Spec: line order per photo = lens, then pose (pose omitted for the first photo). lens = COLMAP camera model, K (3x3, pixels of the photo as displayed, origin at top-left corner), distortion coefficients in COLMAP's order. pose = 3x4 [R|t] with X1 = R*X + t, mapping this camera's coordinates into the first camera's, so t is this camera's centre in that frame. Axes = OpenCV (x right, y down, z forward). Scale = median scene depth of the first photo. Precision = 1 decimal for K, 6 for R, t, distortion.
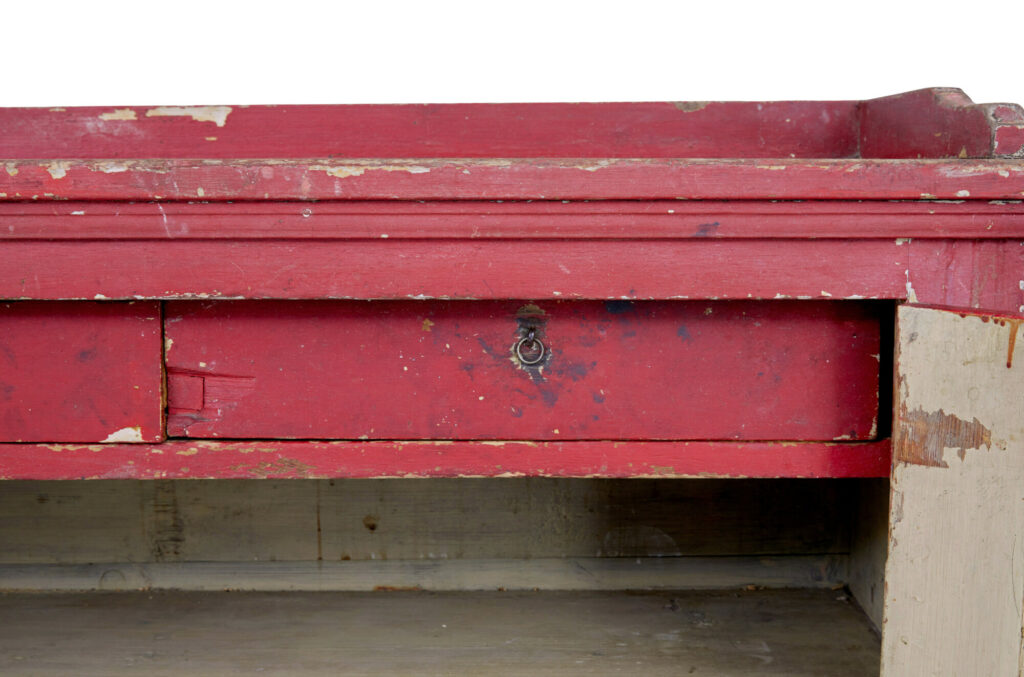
lens RADIAL K [[1507.1, 0, 508.6], [0, 1507.1, 339.1], [0, 0, 1]] dist [-0.042544, 0.000000]
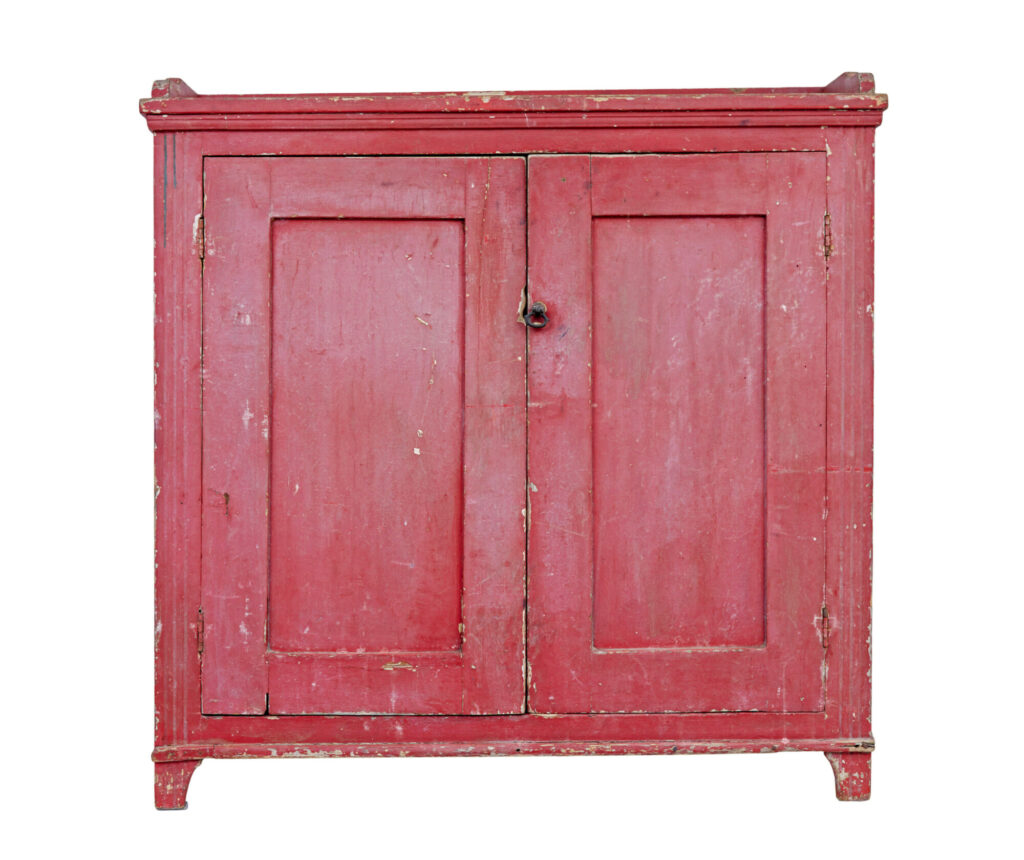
lens RADIAL K [[2248.9, 0, 513.4], [0, 2248.9, 428.0], [0, 0, 1]] dist [-0.040881, 0.000000]
pose [[0.999858, -0.008285, 0.014671, -0.309982], [0.009335, 0.997292, -0.072952, 0.700029], [-0.014027, 0.073079, 0.997228, -2.667280]]
